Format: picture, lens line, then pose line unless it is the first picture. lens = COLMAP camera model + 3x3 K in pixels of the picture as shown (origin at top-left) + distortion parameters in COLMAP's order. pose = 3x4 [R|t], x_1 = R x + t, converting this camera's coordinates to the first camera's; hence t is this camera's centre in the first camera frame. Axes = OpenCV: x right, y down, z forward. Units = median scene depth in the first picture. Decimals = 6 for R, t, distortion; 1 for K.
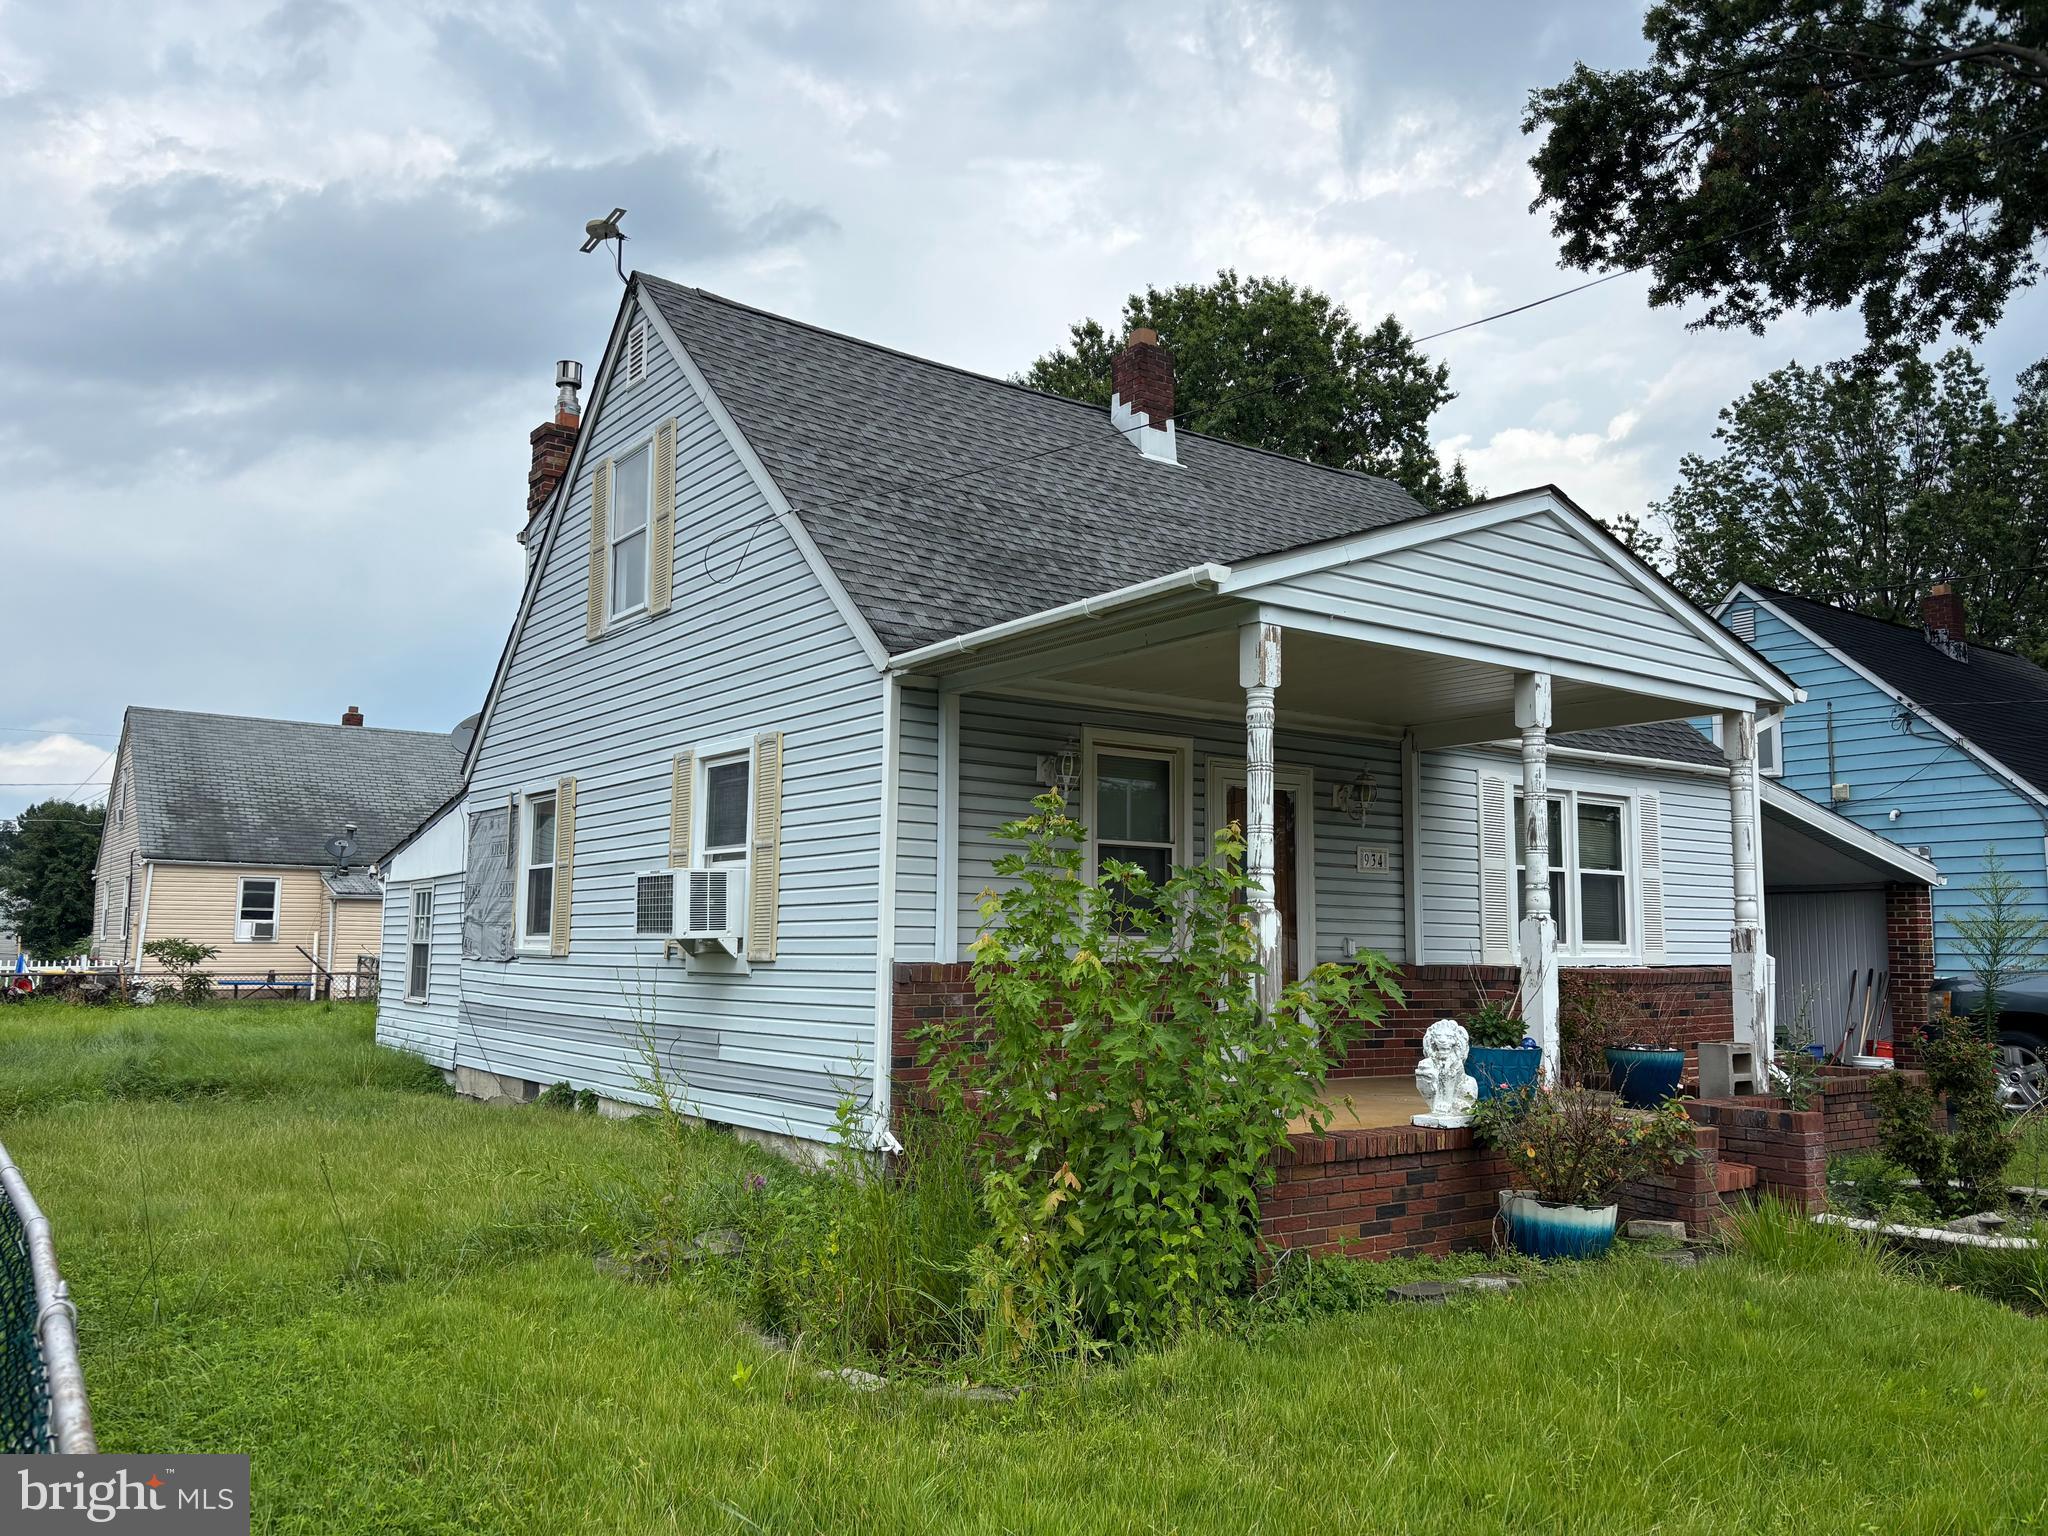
lens RADIAL K [[1539.7, 0, 1013.5], [0, 1539.7, 775.9], [0, 0, 1]] dist [0.045288, -0.056402]
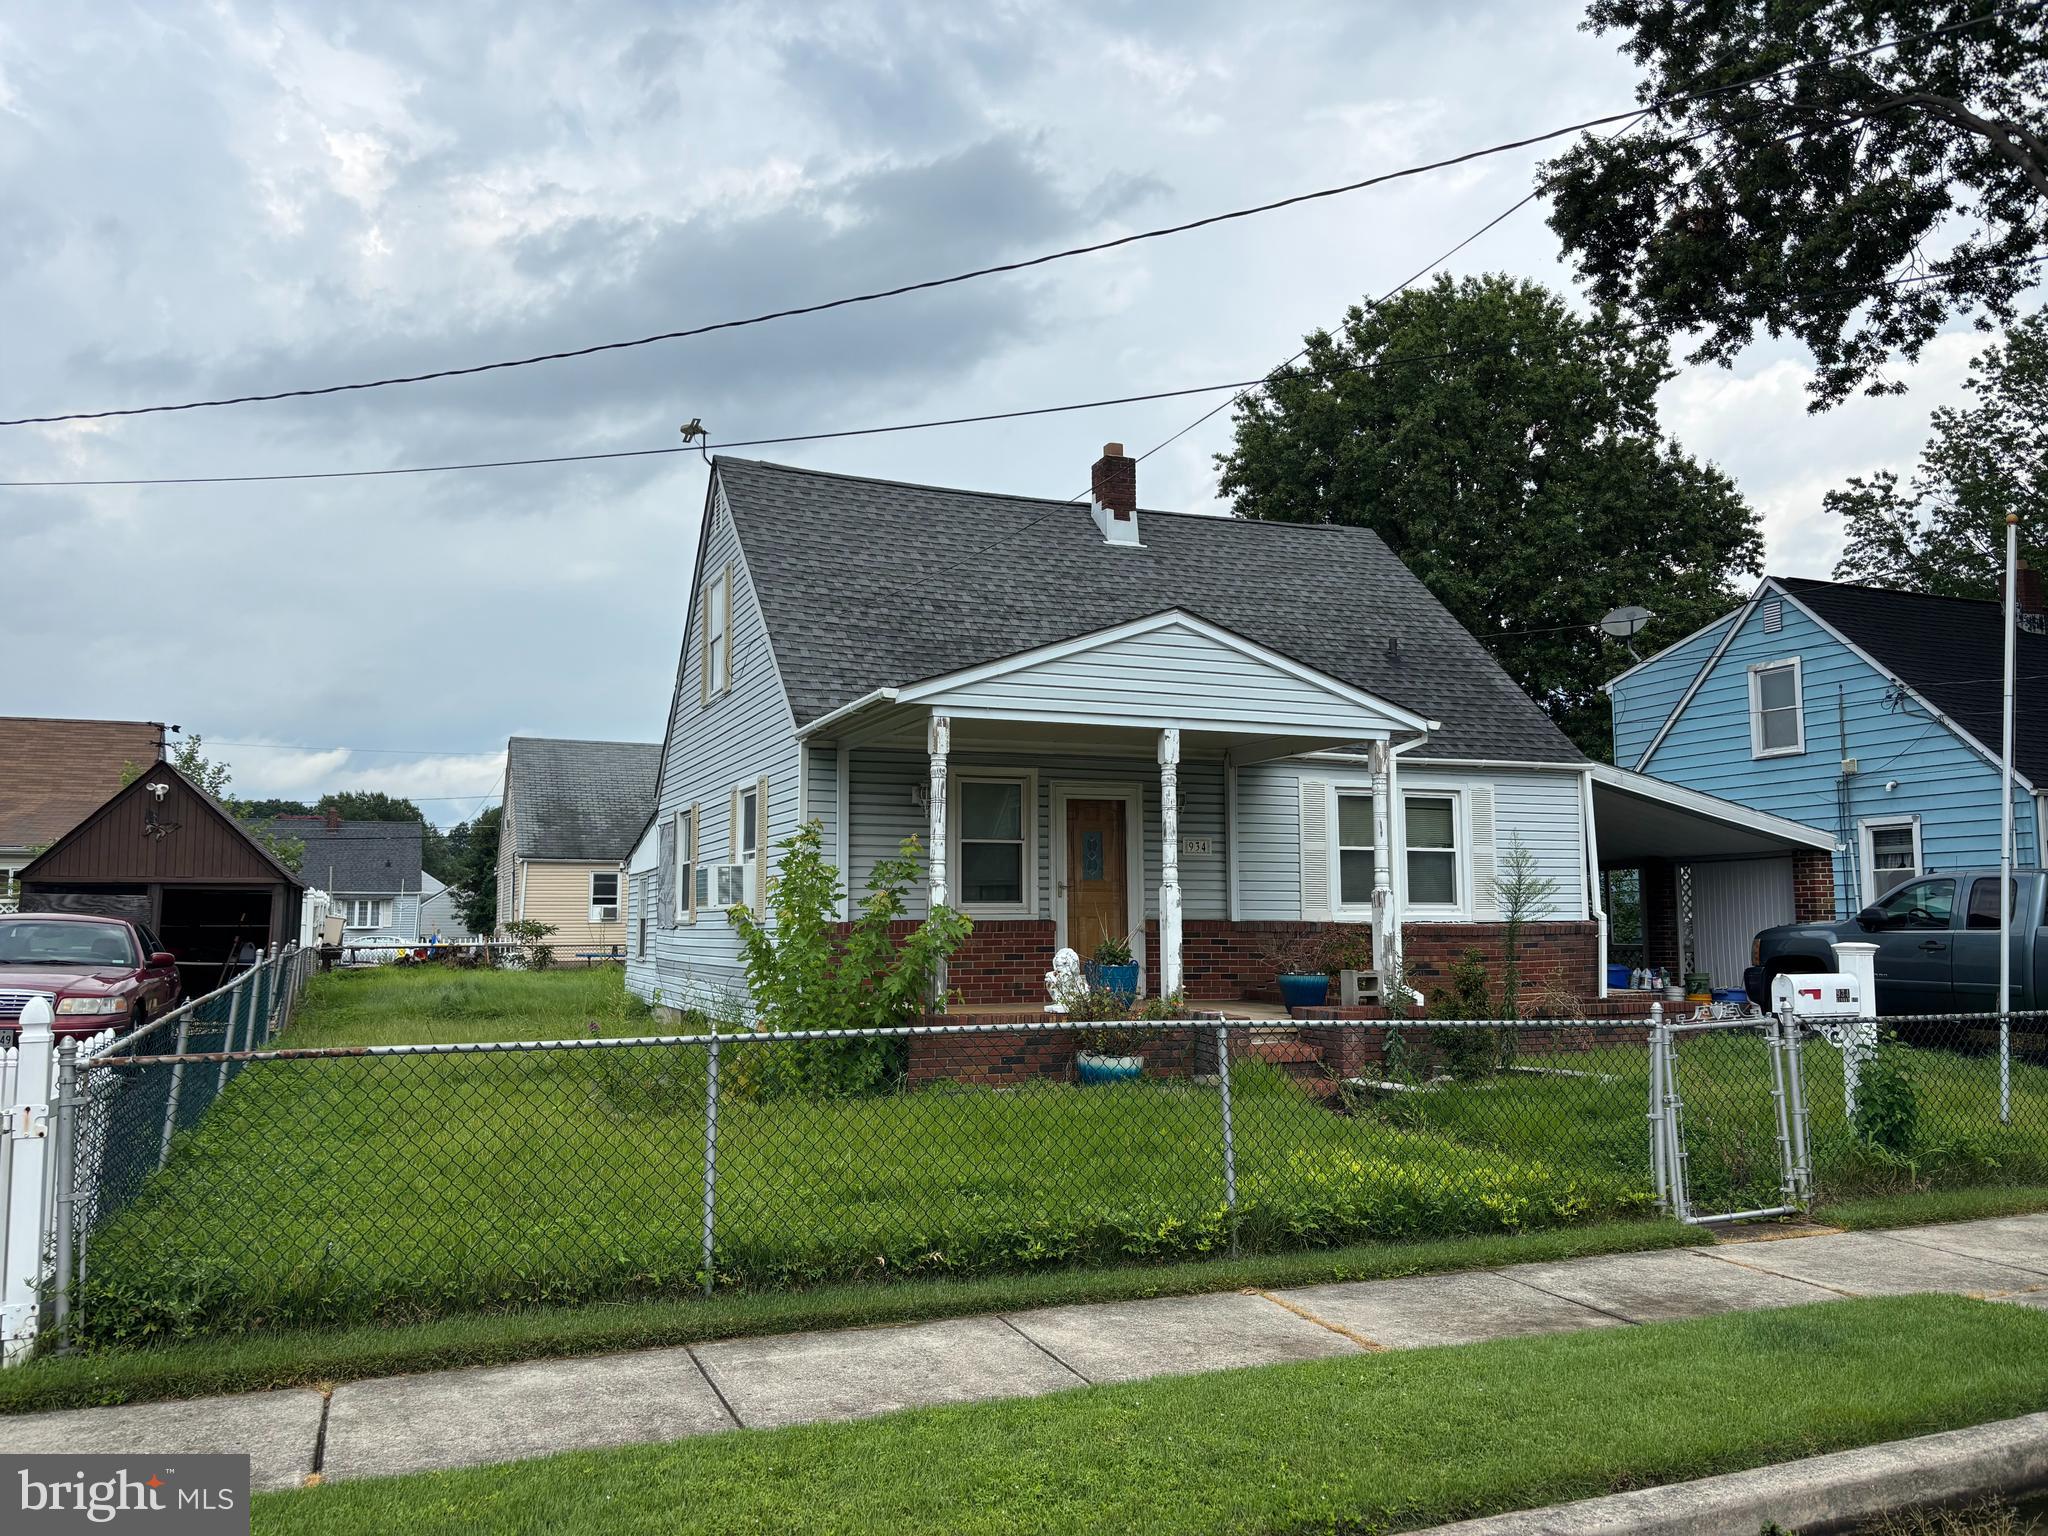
lens RADIAL K [[1526.5, 0, 1024.0], [0, 1526.5, 768.0], [0, 0, 1]] dist [0.073489, -0.055679]
pose [[0.972583, -0.036539, -0.229666, 0.315129], [0.038438, 0.999254, 0.003799, -0.022053], [0.229356, -0.012523, 0.973262, -0.303843]]
